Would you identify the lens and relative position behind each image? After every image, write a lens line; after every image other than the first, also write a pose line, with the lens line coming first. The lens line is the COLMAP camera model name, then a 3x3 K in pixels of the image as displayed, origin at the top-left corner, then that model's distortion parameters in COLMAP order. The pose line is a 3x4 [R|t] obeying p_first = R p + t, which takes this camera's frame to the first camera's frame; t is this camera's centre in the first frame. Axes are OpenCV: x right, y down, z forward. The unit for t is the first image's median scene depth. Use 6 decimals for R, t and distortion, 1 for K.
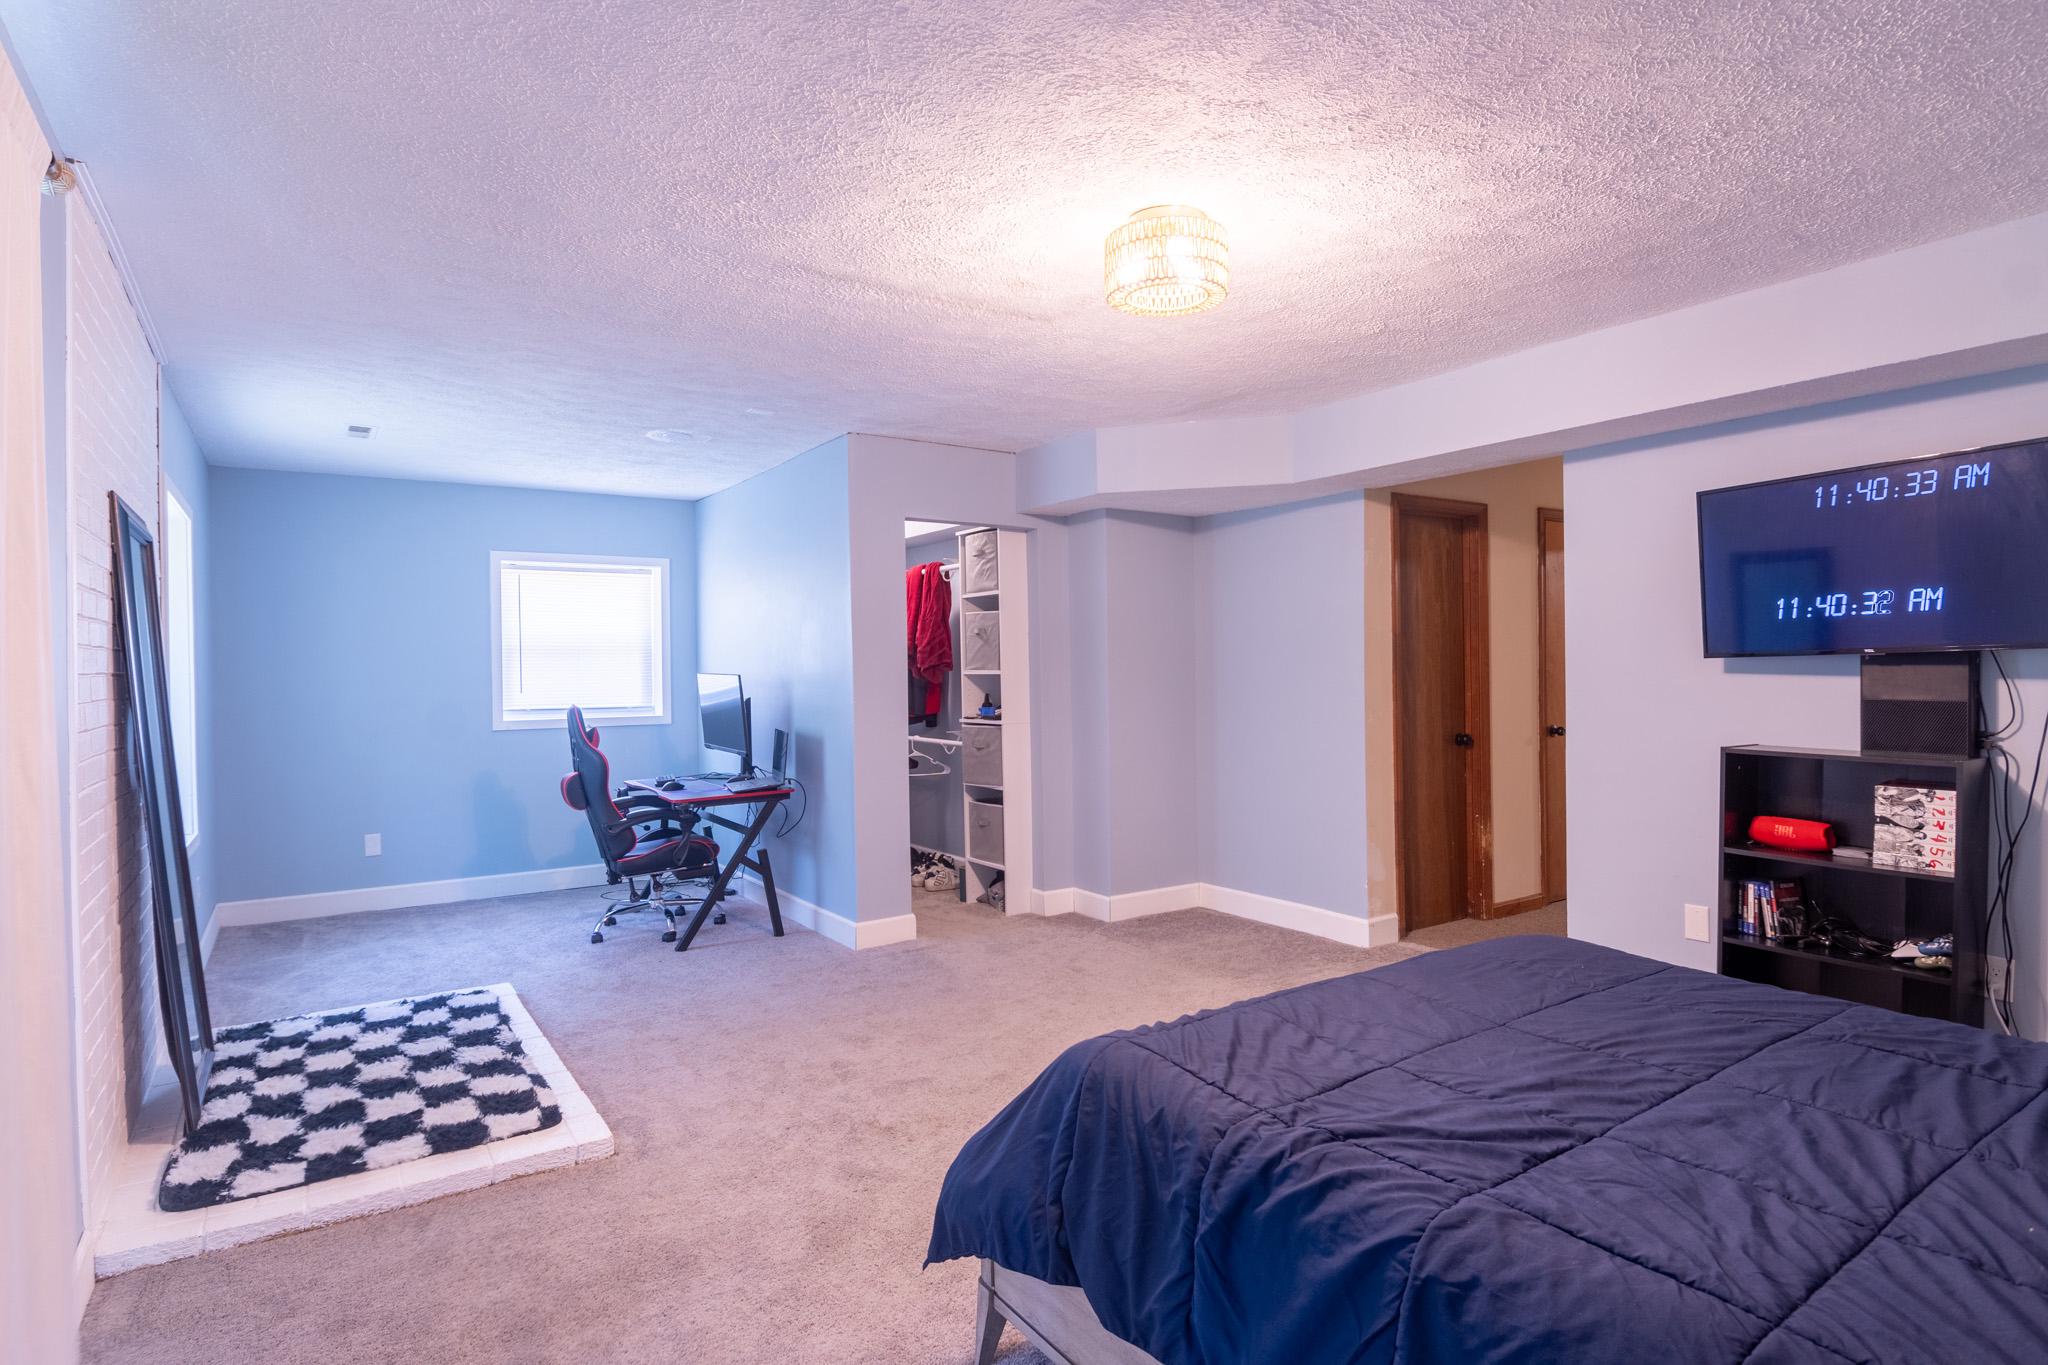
lens RADIAL K [[1073.4, 0, 1028.1], [0, 1073.4, 676.3], [0, 0, 1]] dist [0.015300, -0.018324]
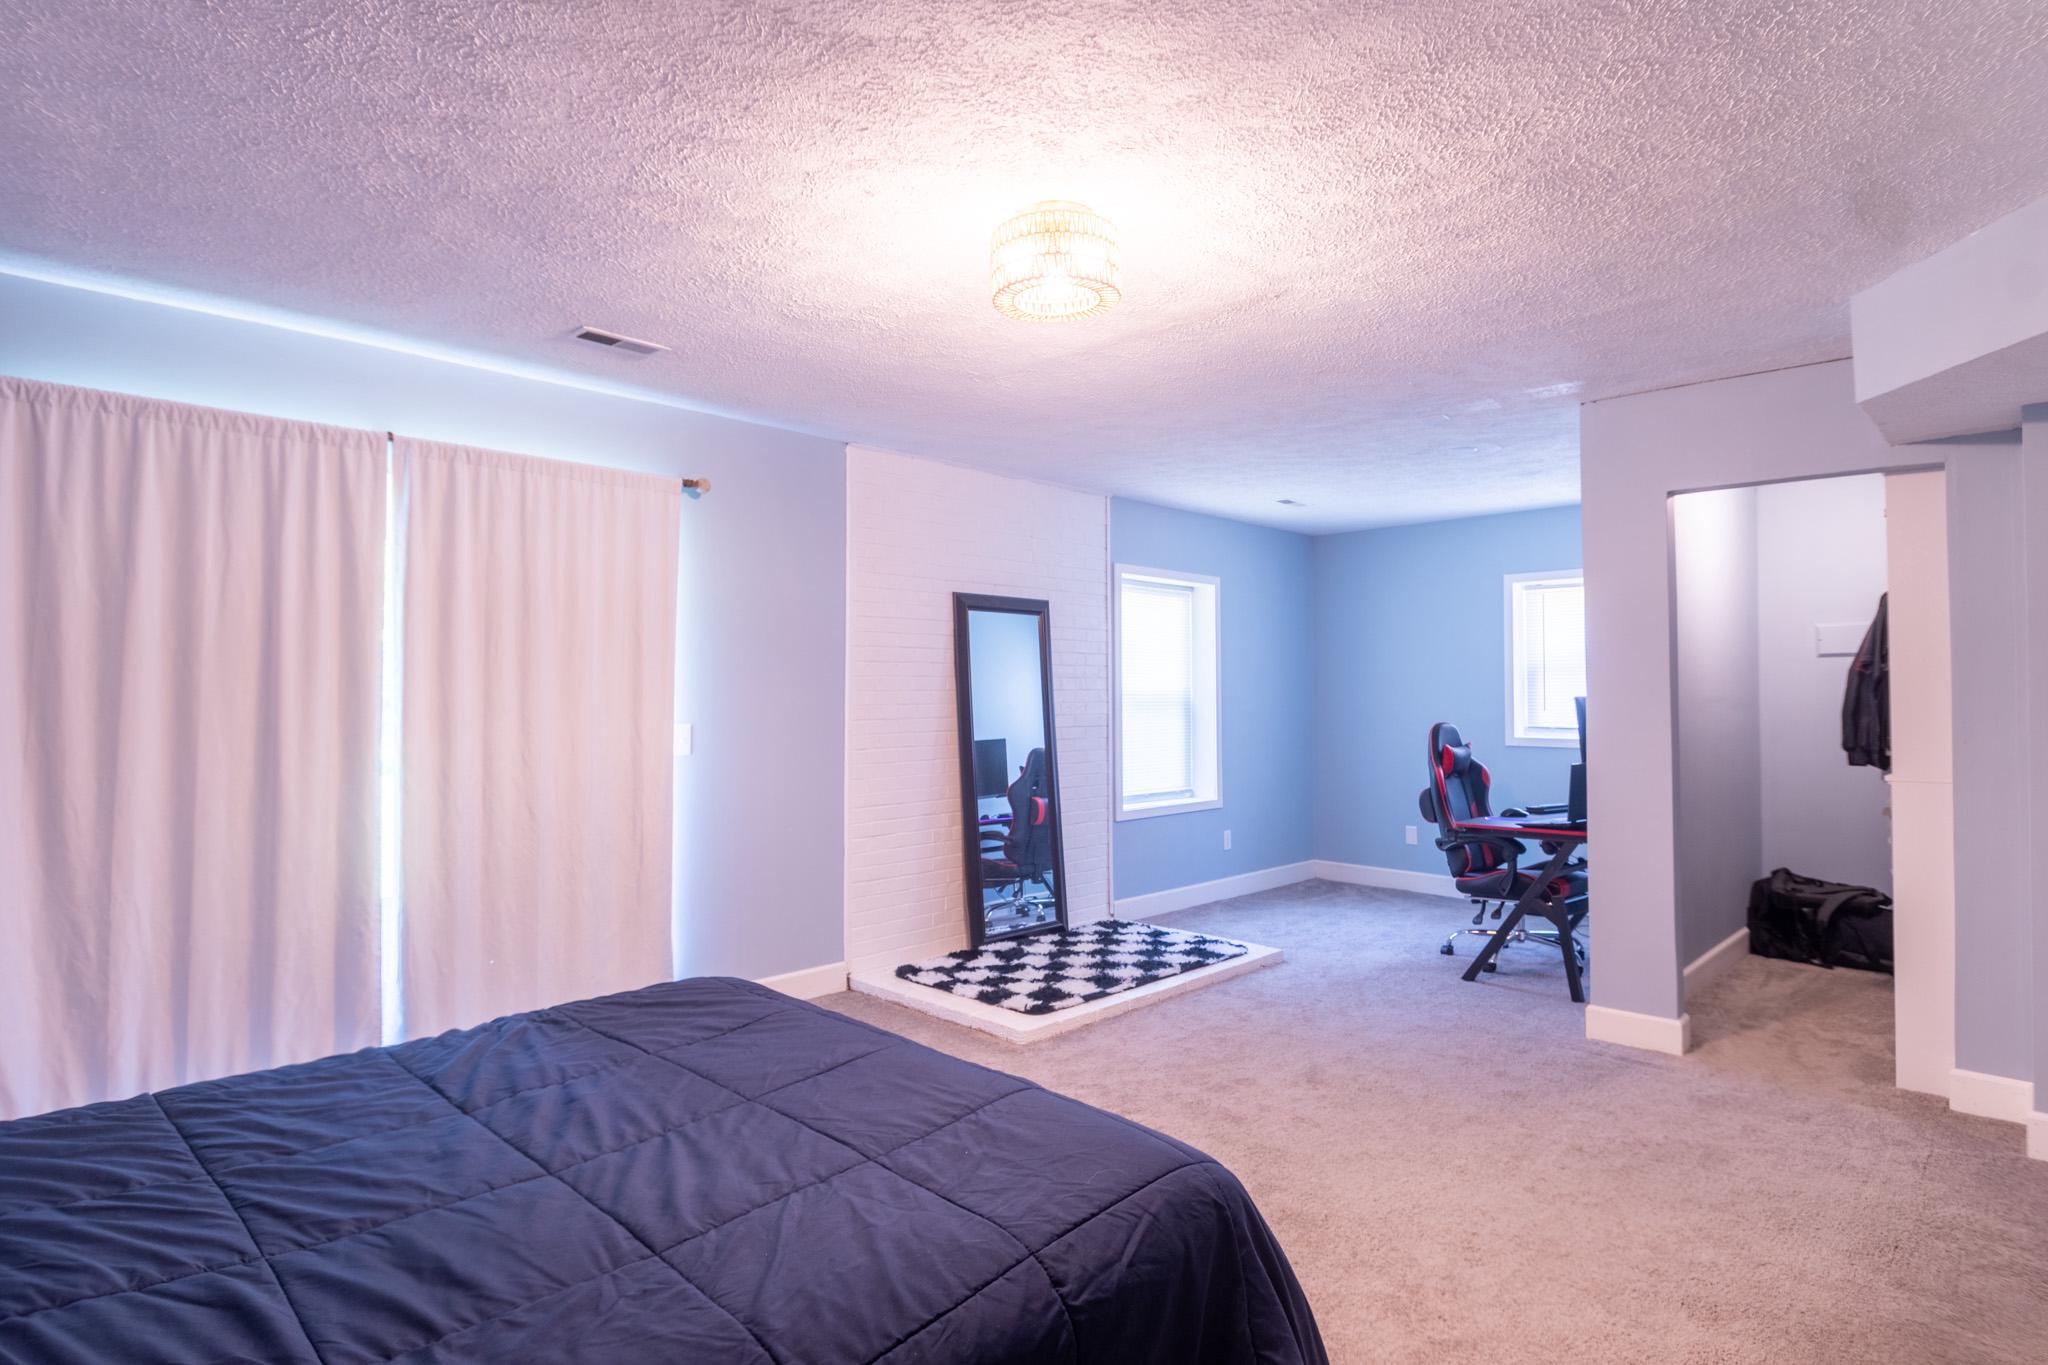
lens RADIAL K [[1073.4, 0, 1028.1], [0, 1073.4, 676.3], [0, 0, 1]] dist [0.015300, -0.018324]
pose [[0.194353, -0.003740, -0.980924, 0.894488], [-0.005885, 0.999970, -0.004978, -0.017058], [0.980914, 0.006740, 0.194326, 0.688157]]
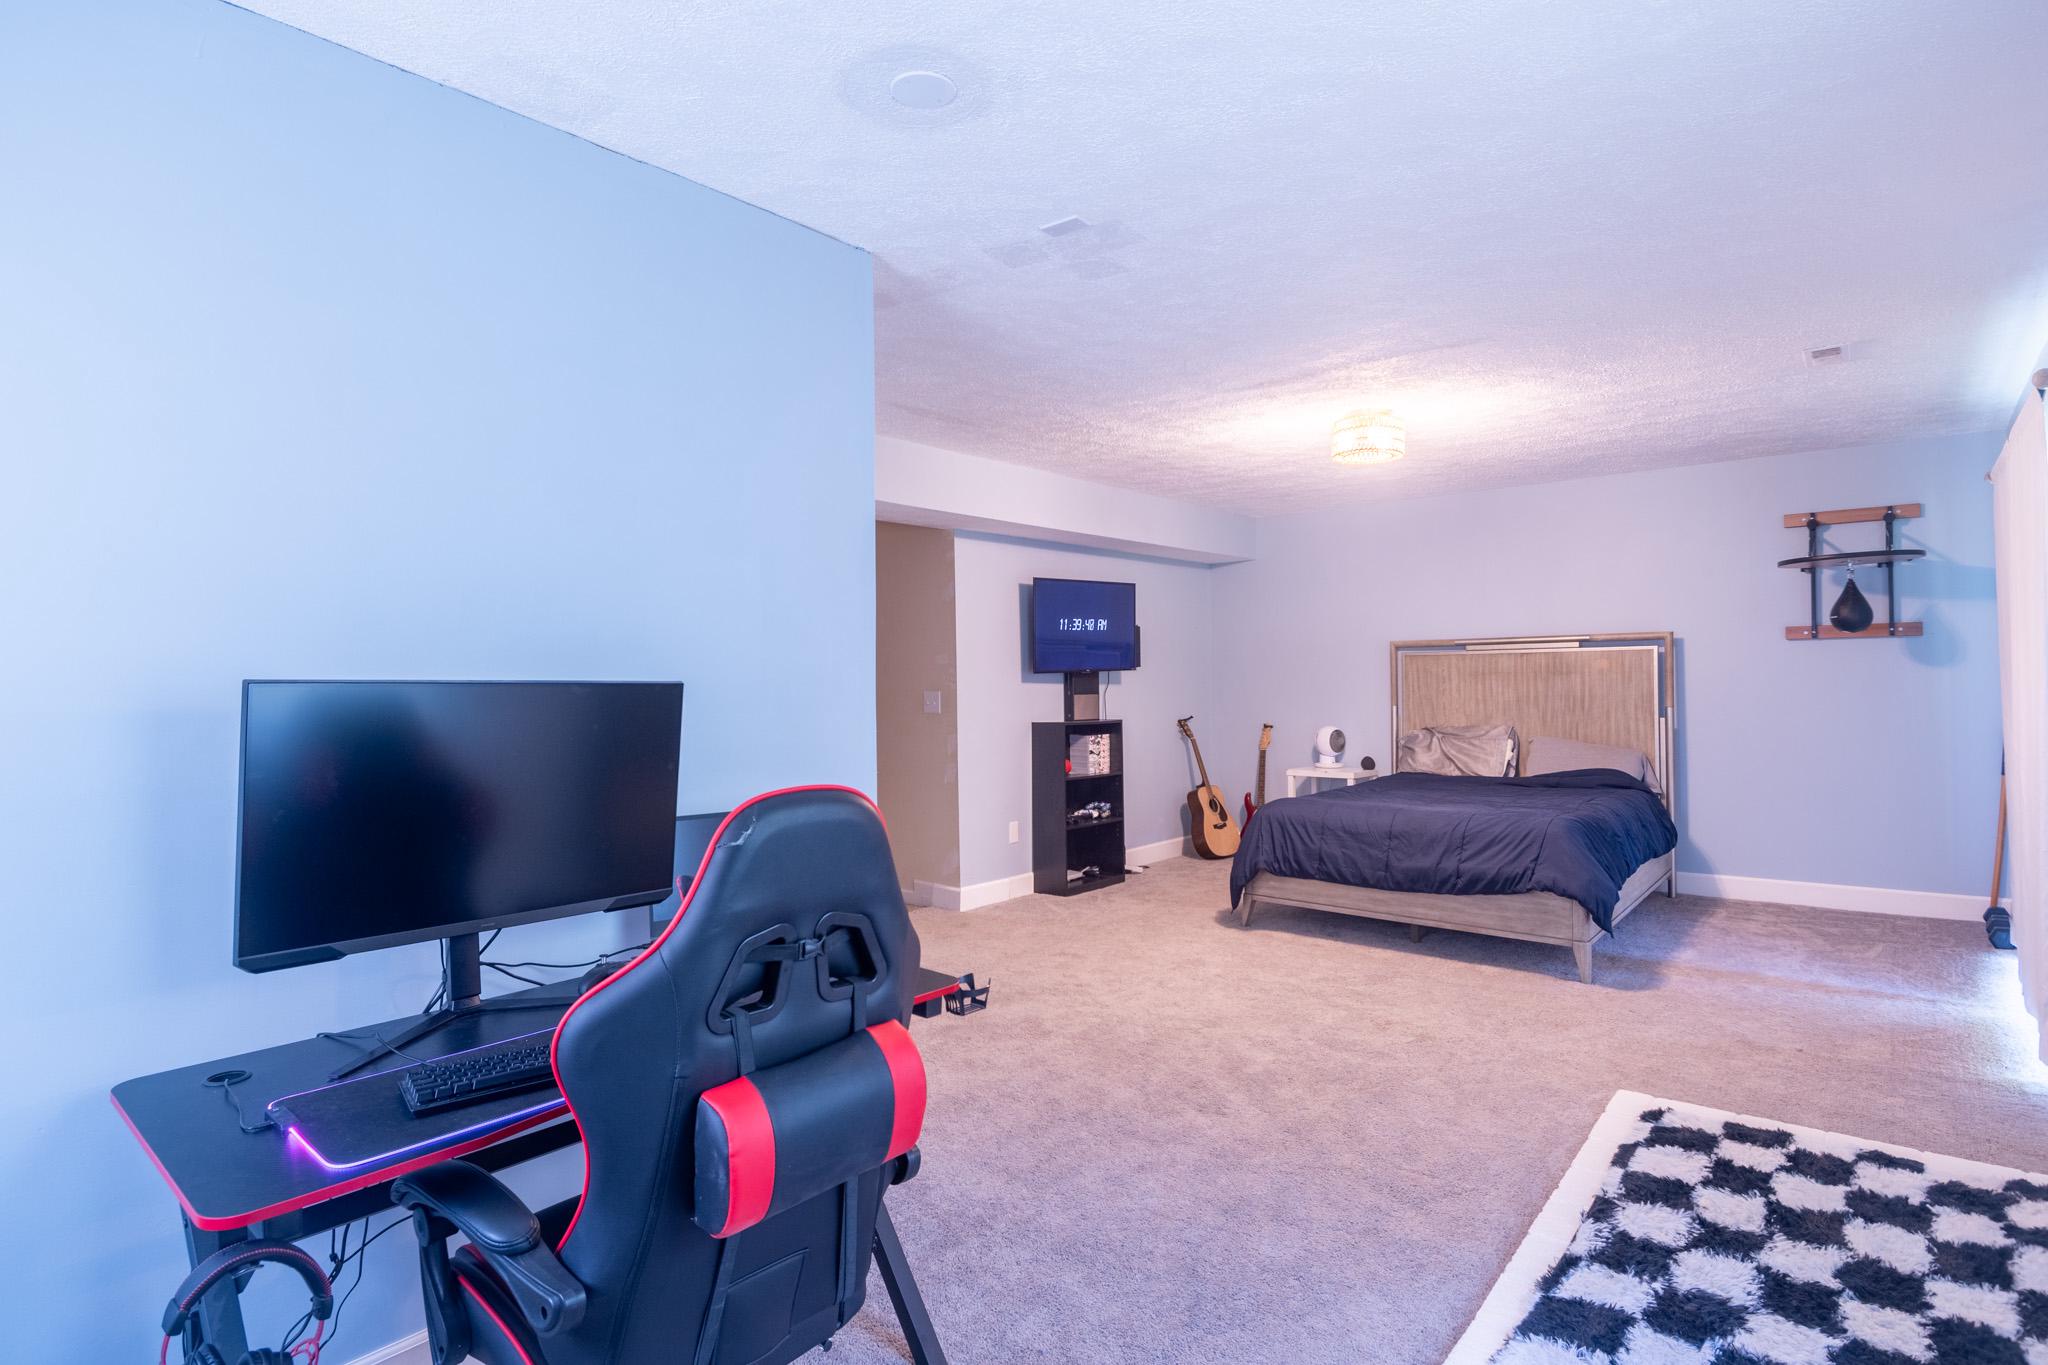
lens RADIAL K [[1073.4, 0, 1028.1], [0, 1073.4, 676.3], [0, 0, 1]] dist [0.015300, -0.018324]
pose [[-0.298613, 0.018378, 0.954197, -1.168231], [0.023351, 0.999656, -0.011946, 0.009427], [-0.954089, 0.018714, -0.298939, 1.759754]]
